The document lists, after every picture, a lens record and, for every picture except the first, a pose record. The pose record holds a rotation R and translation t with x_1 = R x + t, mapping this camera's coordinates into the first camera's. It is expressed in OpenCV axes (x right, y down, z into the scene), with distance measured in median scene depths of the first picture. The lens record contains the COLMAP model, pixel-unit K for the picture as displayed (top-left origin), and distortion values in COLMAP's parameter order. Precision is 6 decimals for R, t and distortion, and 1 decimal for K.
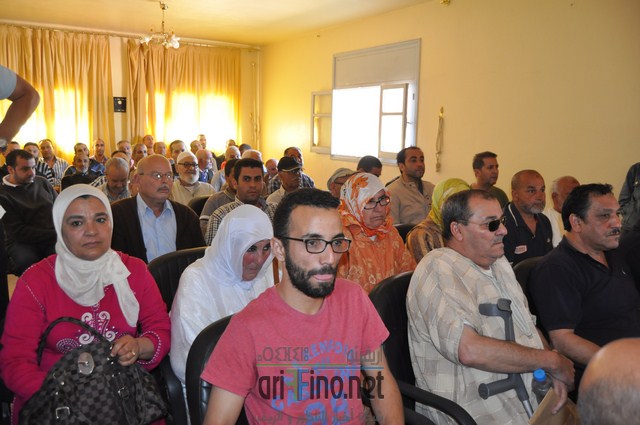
lens RADIAL K [[506.5, 0, 320.0], [0, 506.5, 212.5], [0, 0, 1]] dist [-0.076292, 0.024783]
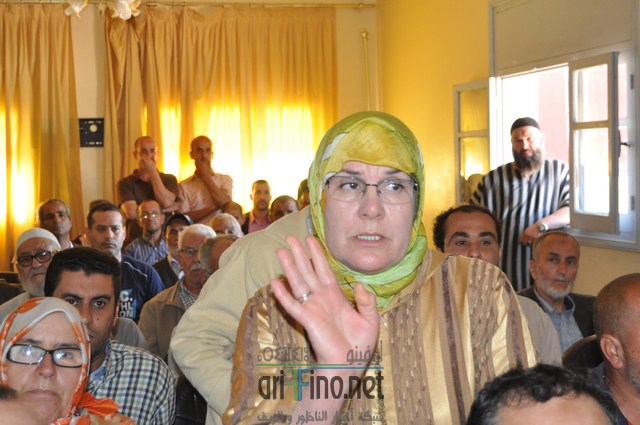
lens RADIAL K [[1023.6, 0, 320.0], [0, 1023.6, 212.5], [0, 0, 1]] dist [-0.006620, -0.178580]
pose [[0.945092, -0.030387, -0.325389, 0.174616], [-0.005828, 0.993942, -0.109749, -0.021353], [0.326752, 0.105619, 0.939190, 0.100217]]
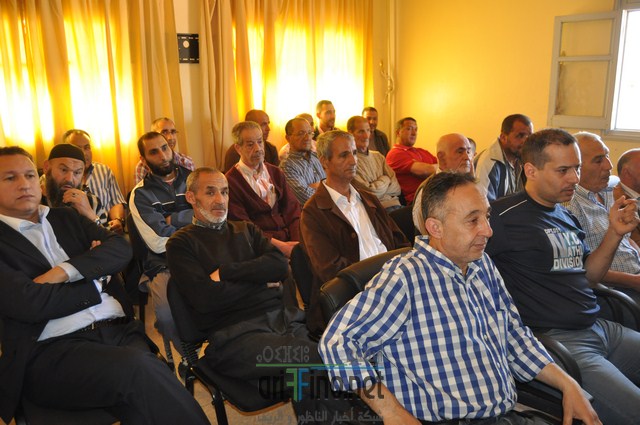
lens RADIAL K [[524.1, 0, 320.0], [0, 524.1, 212.5], [0, 0, 1]] dist [-0.060843, 0.002243]
pose [[0.992535, -0.066076, 0.102514, -0.357130], [0.057786, 0.994970, 0.081827, -0.090408], [-0.107405, -0.075292, 0.991360, 0.475749]]
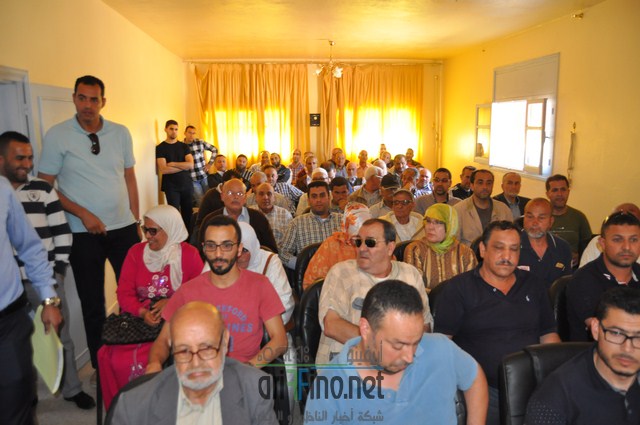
lens RADIAL K [[511.2, 0, 320.0], [0, 511.2, 212.5], [0, 0, 1]] dist [-0.068929, 0.009599]
pose [[0.881369, 0.052670, -0.469483, 0.210208], [-0.049316, 0.998594, 0.019448, -0.020763], [0.469847, 0.006012, 0.882727, -0.079280]]
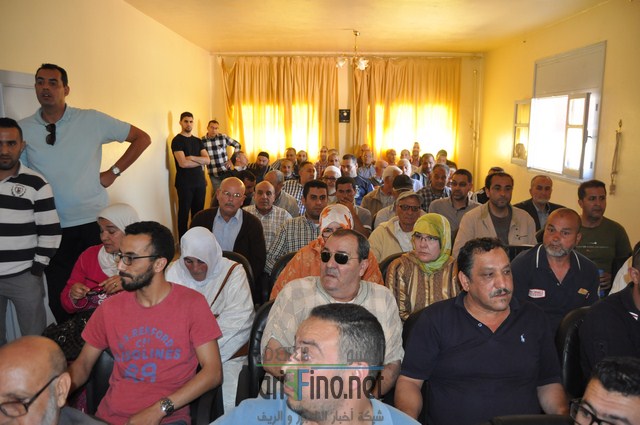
lens RADIAL K [[506.5, 0, 320.0], [0, 506.5, 212.5], [0, 0, 1]] dist [-0.076292, 0.024783]
pose [[0.828141, 0.080366, -0.554728, 0.228162], [-0.075977, 0.996629, 0.030962, -0.029475], [0.555346, 0.016505, 0.831455, 0.010050]]
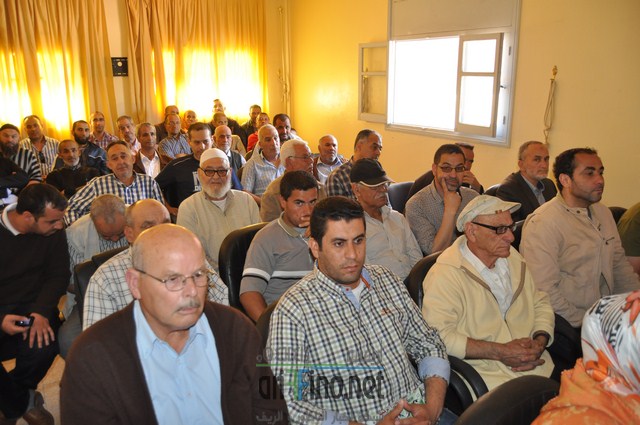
lens RADIAL K [[506.5, 0, 320.0], [0, 506.5, 212.5], [0, 0, 1]] dist [-0.076292, 0.024783]
pose [[0.999284, -0.021737, -0.030970, -0.061493], [0.024963, 0.993848, 0.107903, -0.065182], [0.028434, -0.108599, 0.993679, 0.195321]]
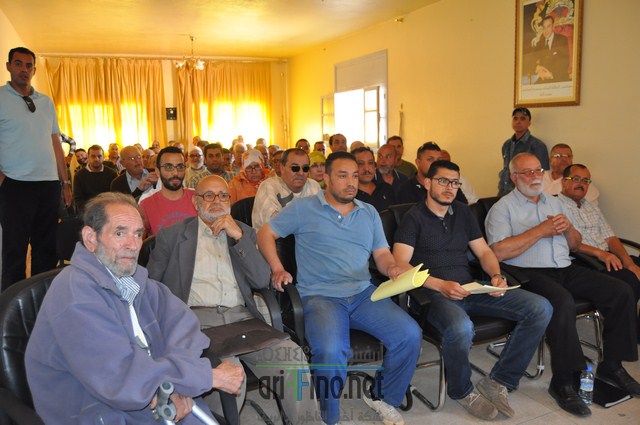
lens RADIAL K [[531.9, 0, 320.0], [0, 531.9, 212.5], [0, 0, 1]] dist [-0.064673, 0.012540]
pose [[0.984535, -0.016757, -0.174387, 0.205566], [0.014700, 0.999806, -0.013079, 0.057811], [0.174573, 0.010313, 0.984590, -0.252645]]
